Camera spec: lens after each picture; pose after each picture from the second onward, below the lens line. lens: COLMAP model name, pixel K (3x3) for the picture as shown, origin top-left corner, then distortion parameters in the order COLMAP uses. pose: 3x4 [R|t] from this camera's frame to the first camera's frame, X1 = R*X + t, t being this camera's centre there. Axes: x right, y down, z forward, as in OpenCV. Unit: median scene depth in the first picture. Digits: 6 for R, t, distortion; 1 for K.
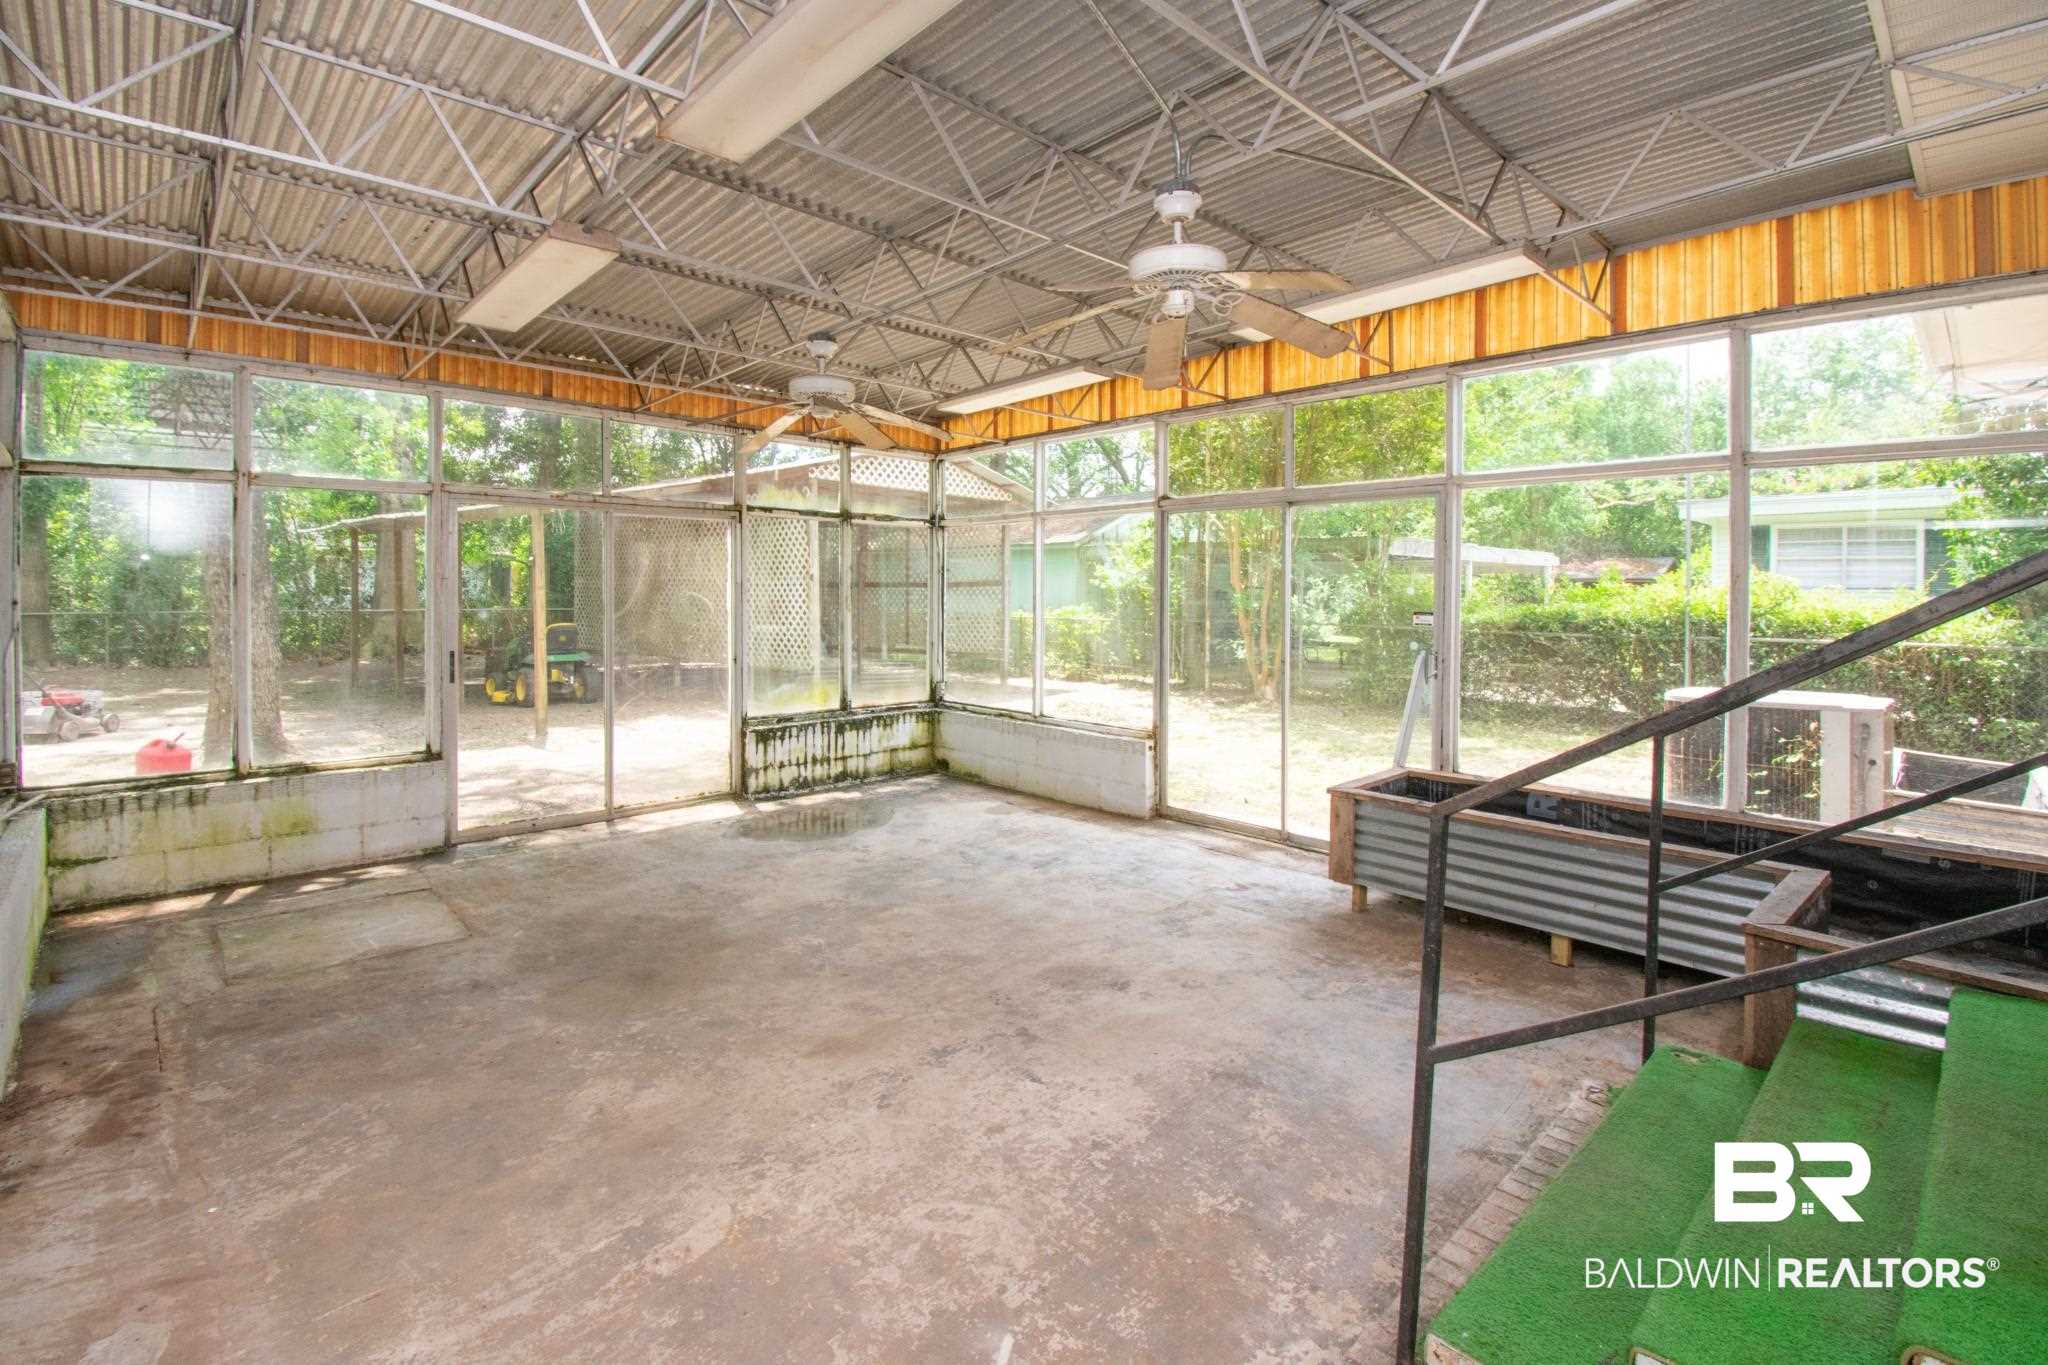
lens RADIAL K [[923.3, 0, 1028.1], [0, 923.3, 680.9], [0, 0, 1]] dist [0.027907, -0.030704]
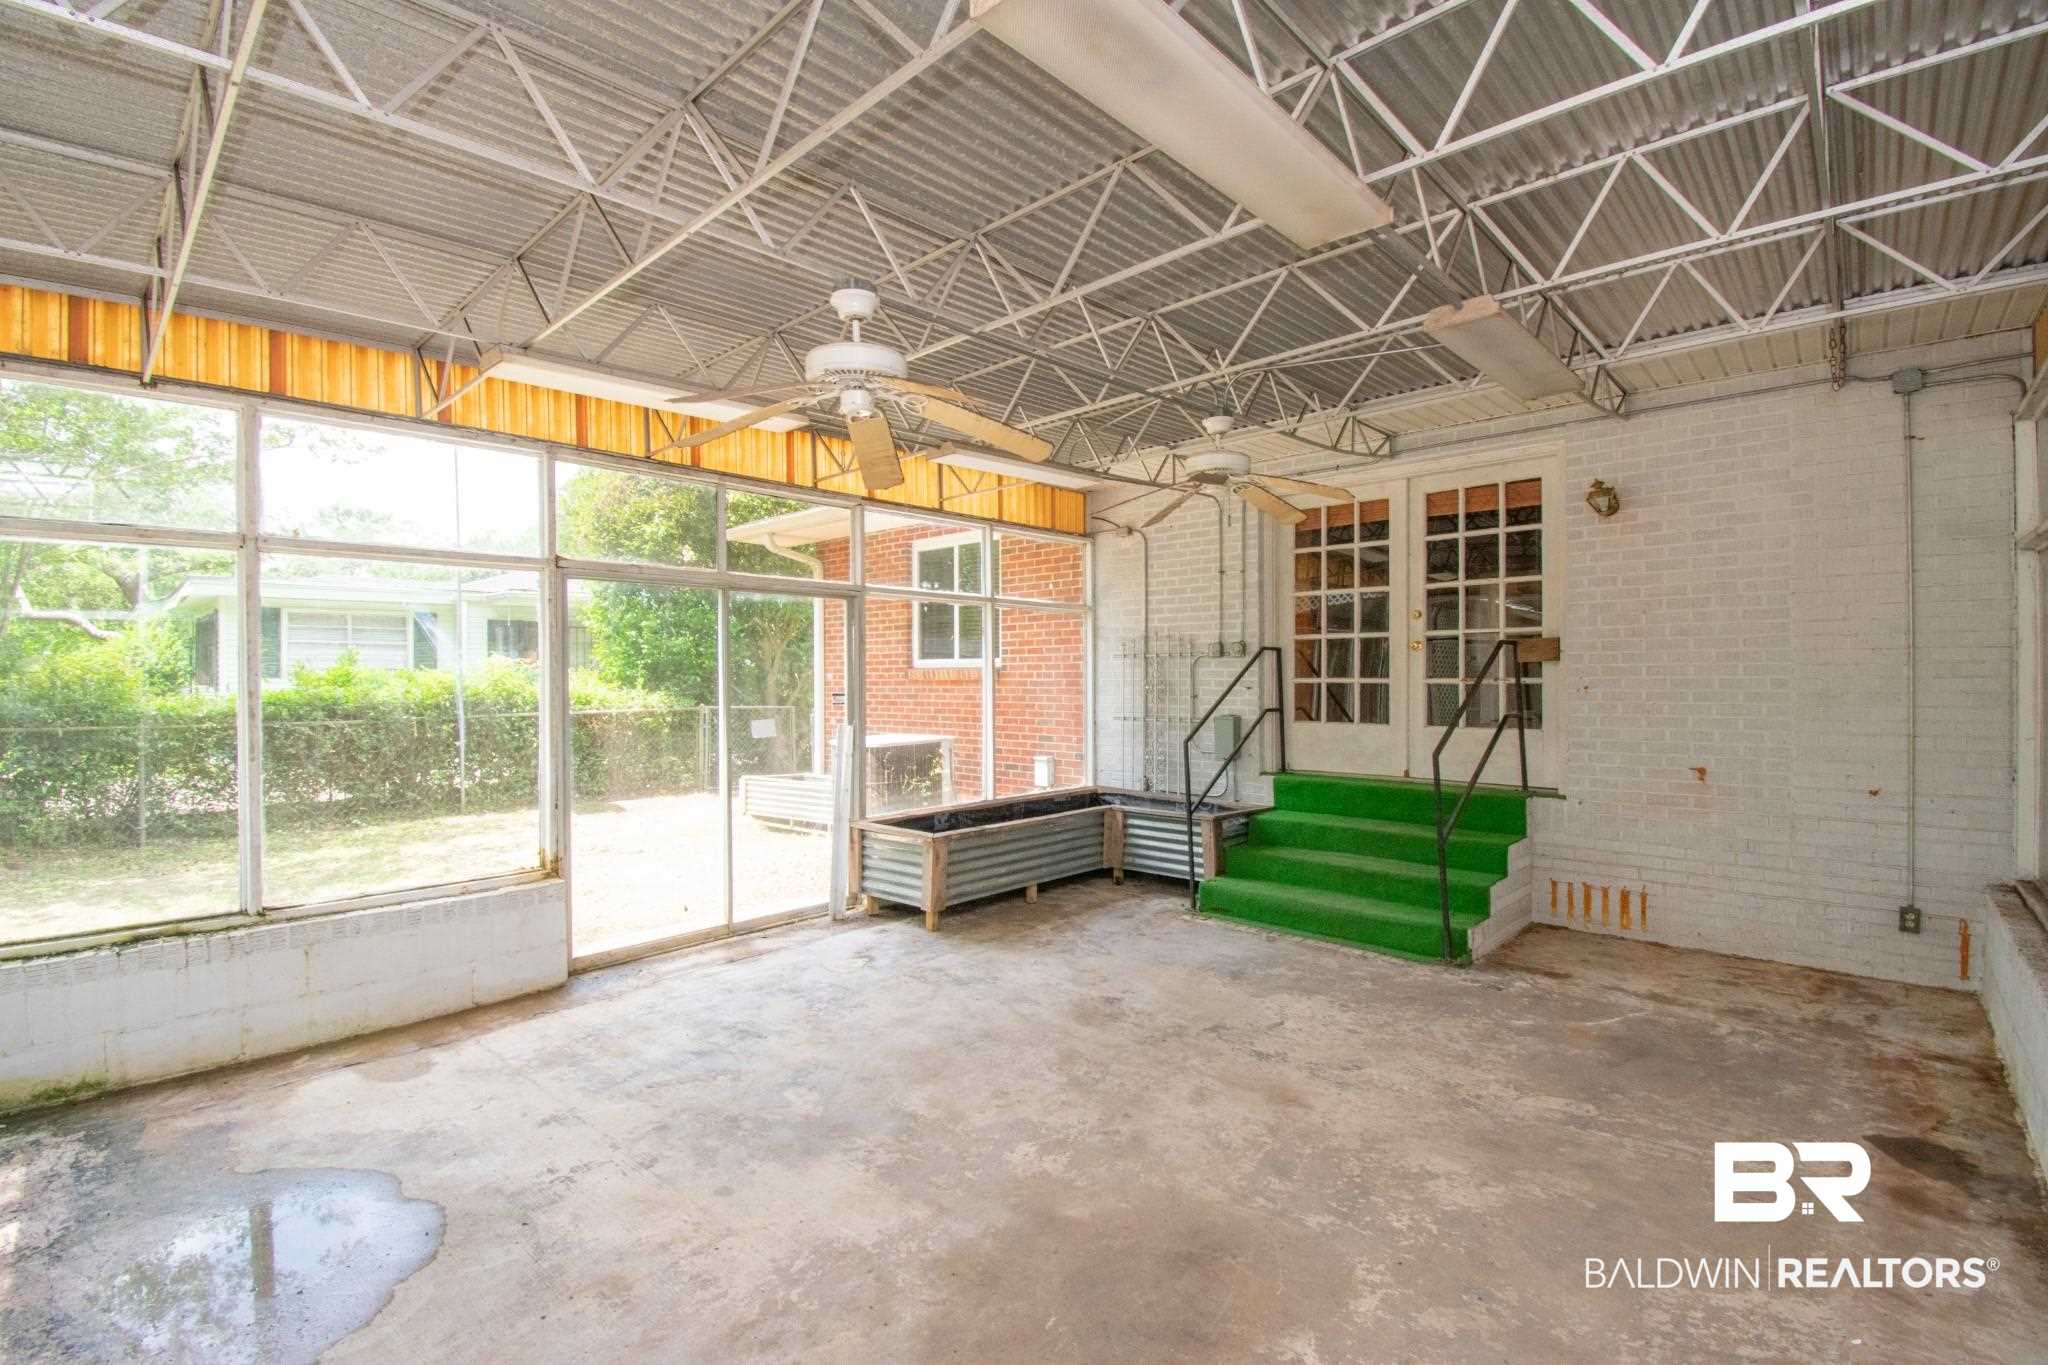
lens RADIAL K [[923.3, 0, 1028.1], [0, 923.3, 680.9], [0, 0, 1]] dist [0.027907, -0.030704]
pose [[-0.065325, -0.014803, 0.997754, -1.067657], [0.099939, 0.994765, 0.021302, -0.118070], [-0.992847, 0.101106, -0.063504, 1.117671]]
